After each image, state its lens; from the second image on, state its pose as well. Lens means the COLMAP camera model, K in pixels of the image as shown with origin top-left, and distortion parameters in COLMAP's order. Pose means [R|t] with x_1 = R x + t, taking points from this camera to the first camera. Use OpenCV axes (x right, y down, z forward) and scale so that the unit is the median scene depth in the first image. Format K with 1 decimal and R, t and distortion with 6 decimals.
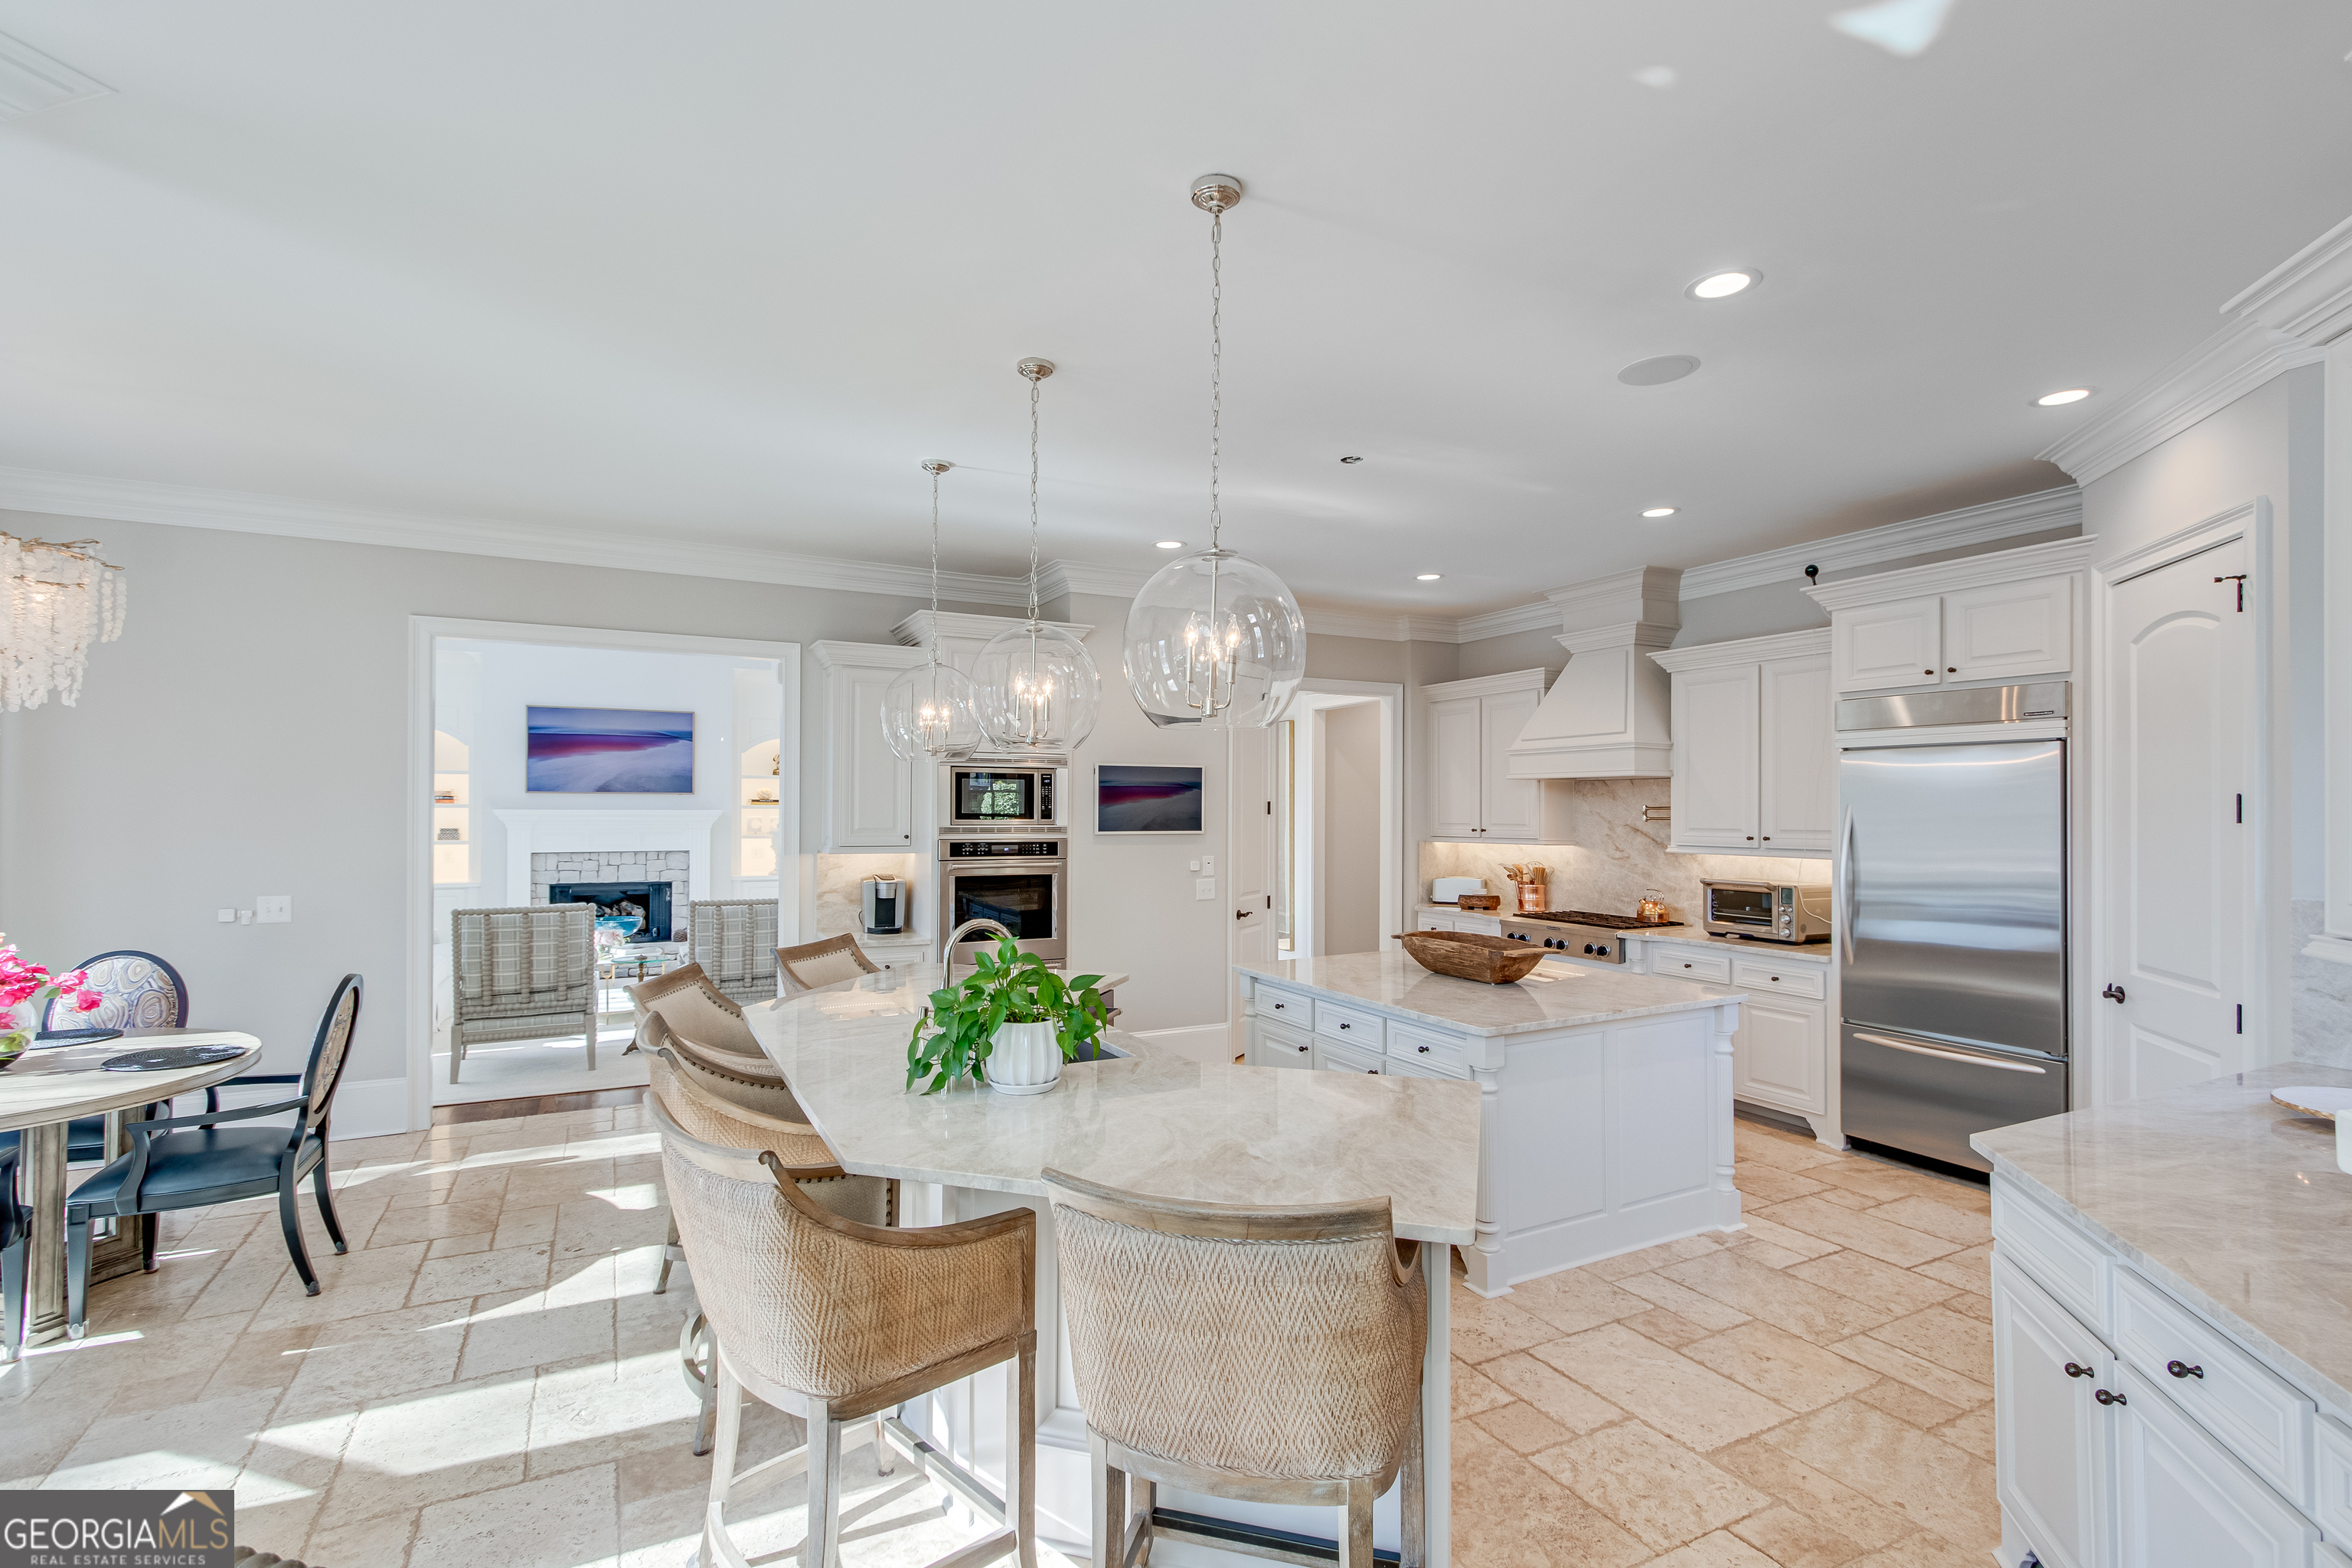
lens RADIAL K [[1090.8, 0, 1176.7], [0, 1090.8, 812.4], [0, 0, 1]] dist [0.001781, -0.000128]
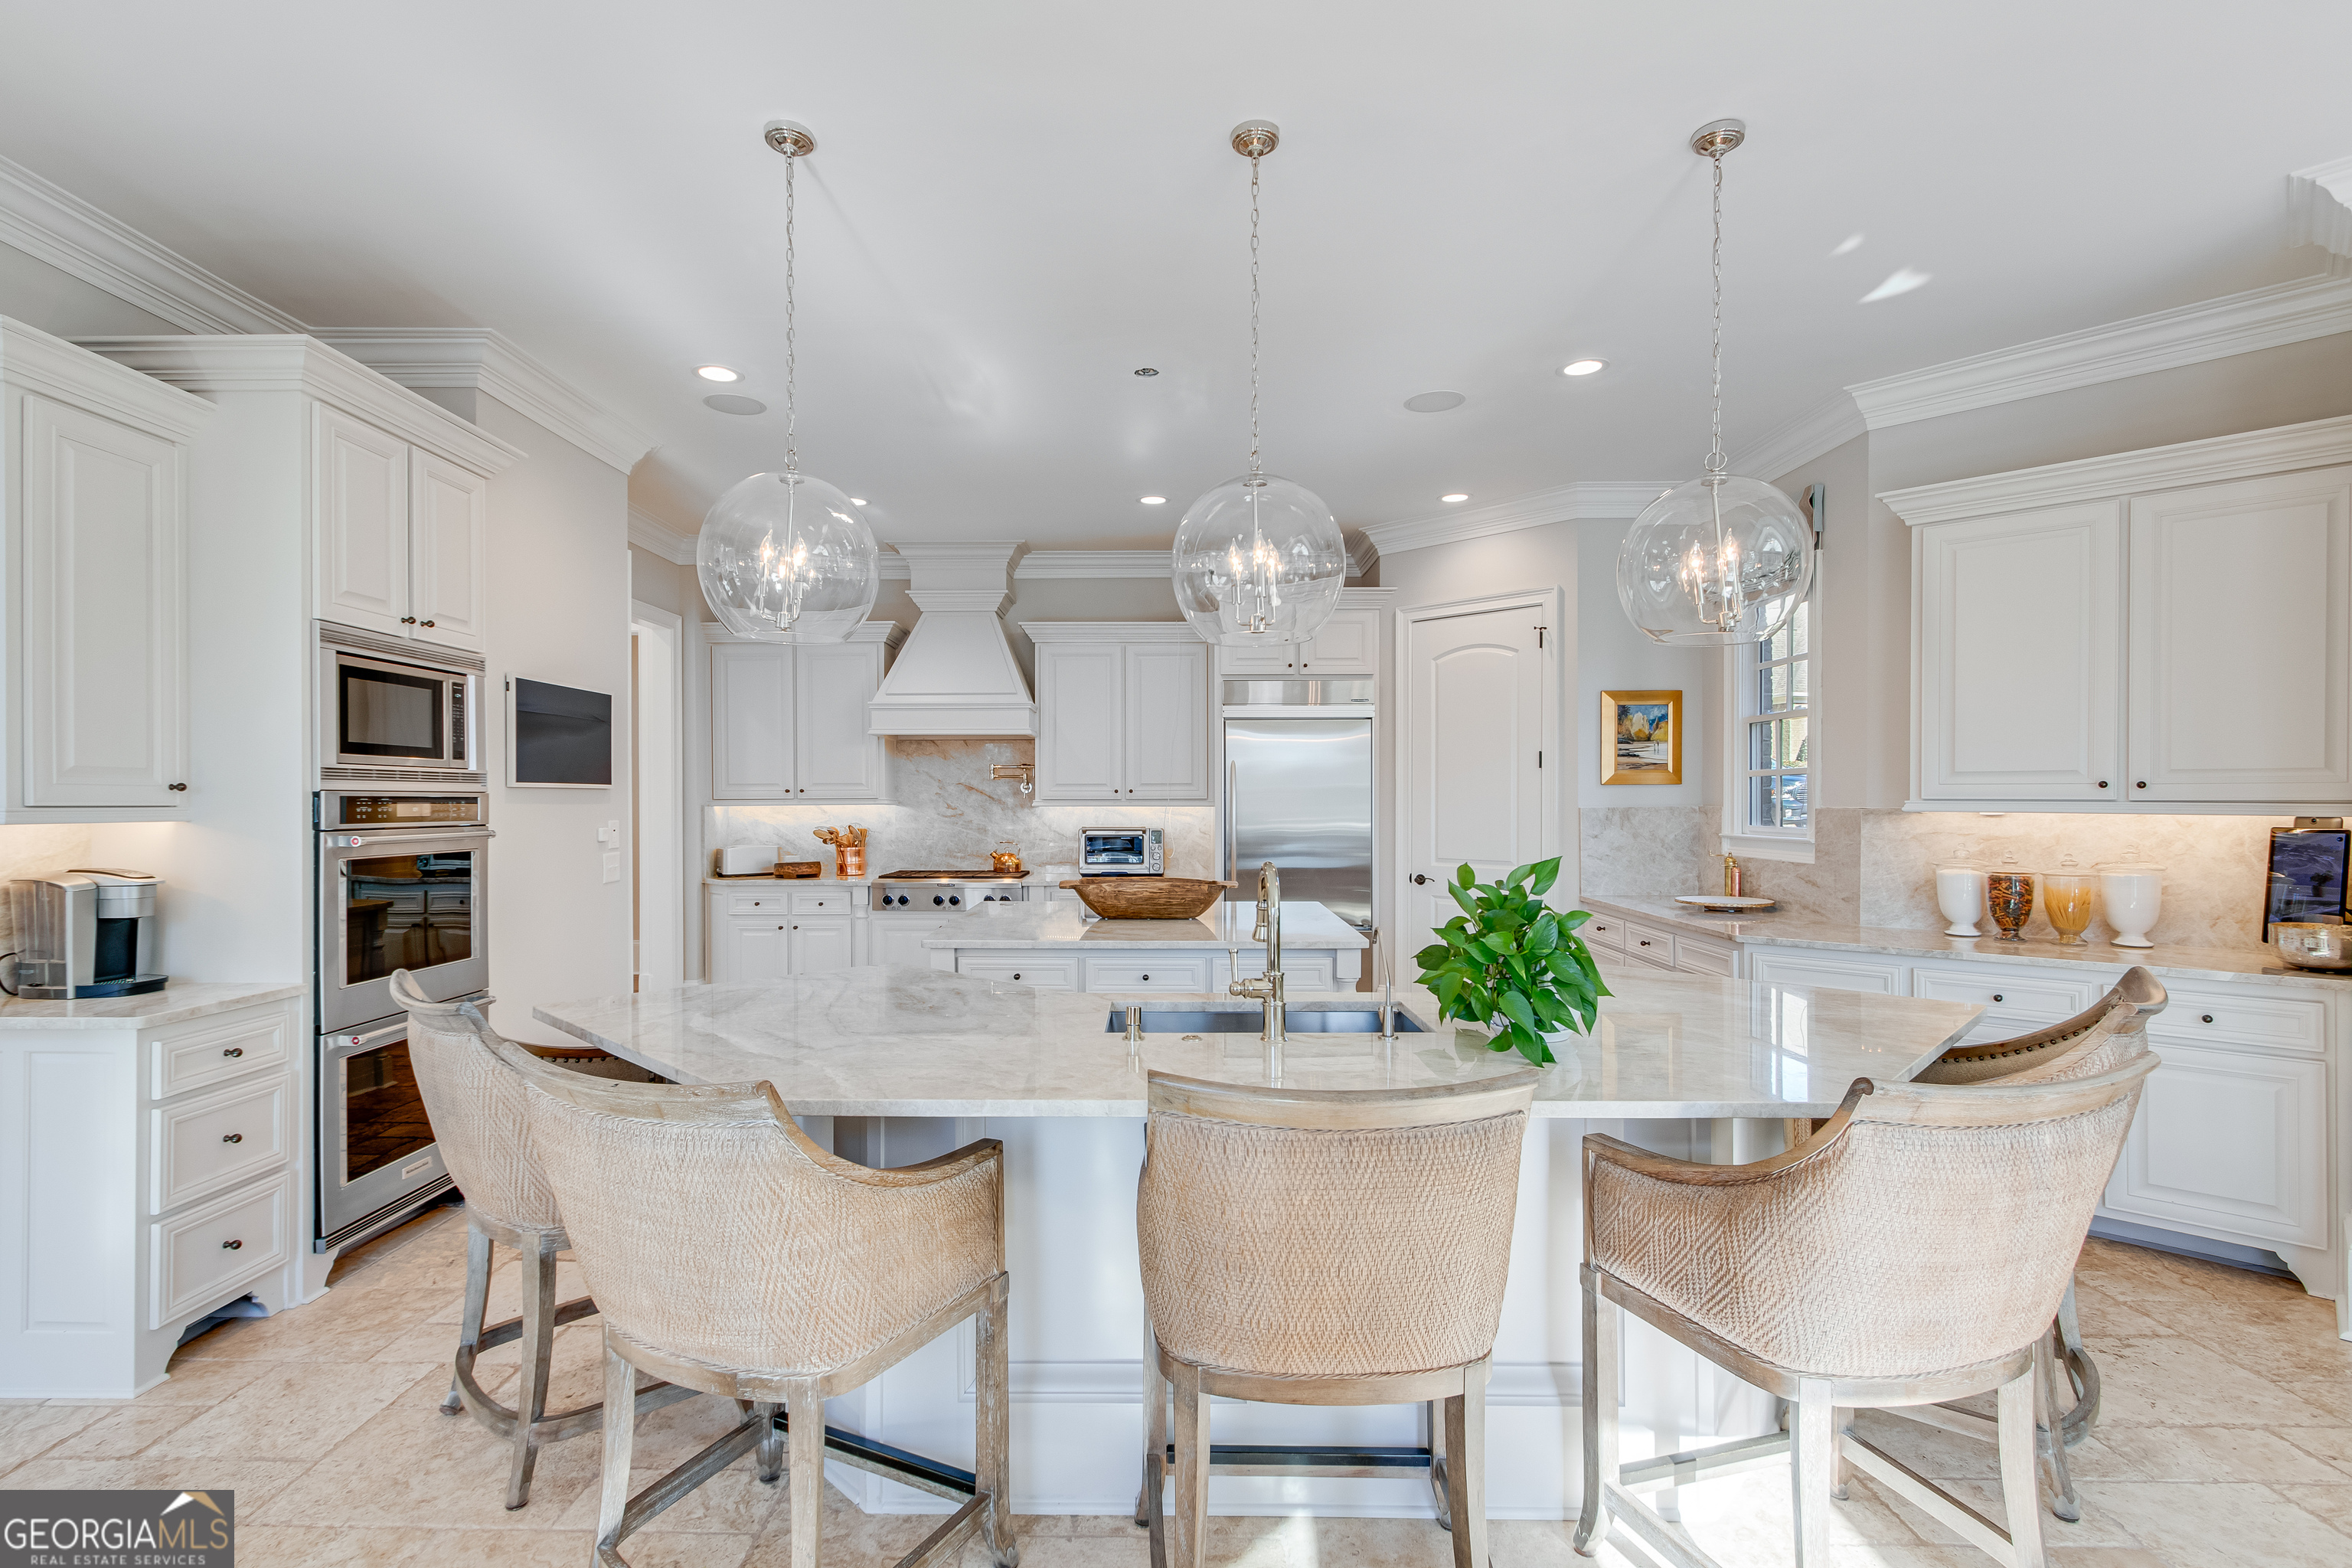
lens RADIAL K [[1082.5, 0, 1142.6], [0, 1082.5, 801.3], [0, 0, 1]] dist [0.003506, 0.000063]
pose [[0.479560, -0.005561, 0.877491, -0.448783], [0.005198, 0.999980, 0.003497, 0.028201], [-0.877494, 0.002885, 0.479580, 0.378078]]
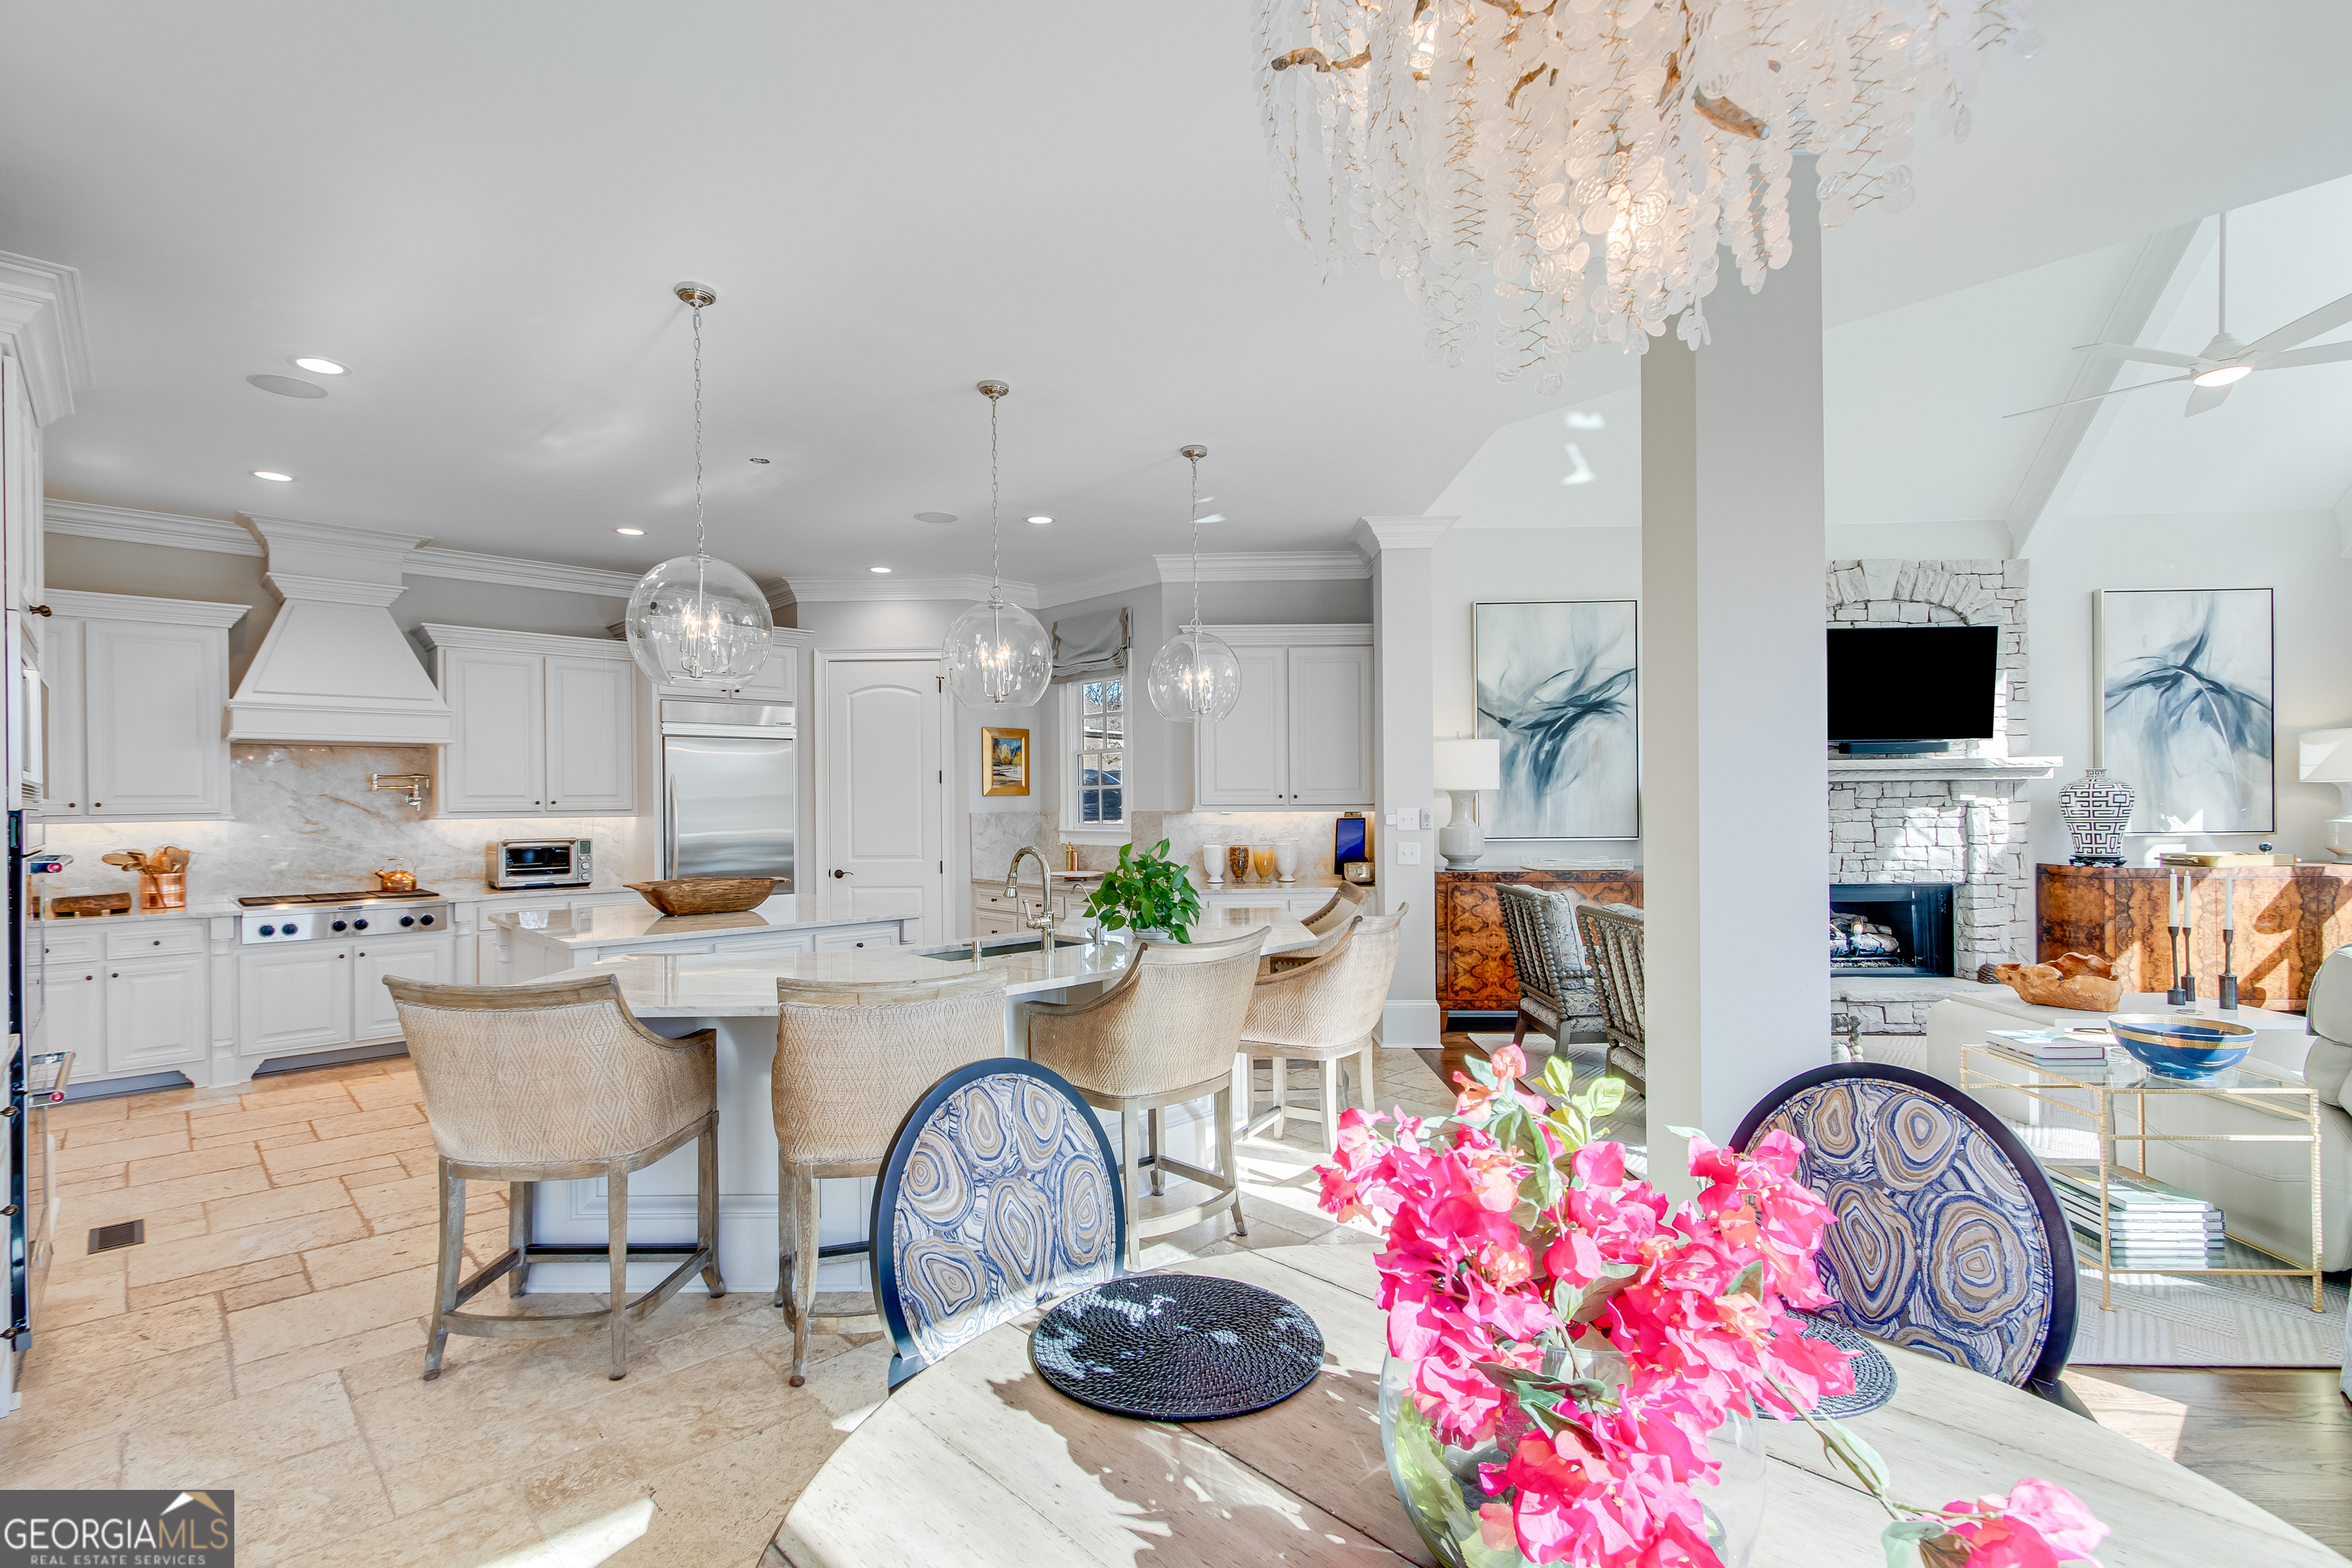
lens RADIAL K [[1074.7, 0, 1140.9], [0, 1074.7, 806.2], [0, 0, 1]] dist [-0.000453, -0.000216]
pose [[-0.260409, -0.005683, 0.965482, -0.700546], [0.011420, 0.999895, 0.008966, 0.022406], [-0.965431, 0.013360, -0.260317, 0.616290]]
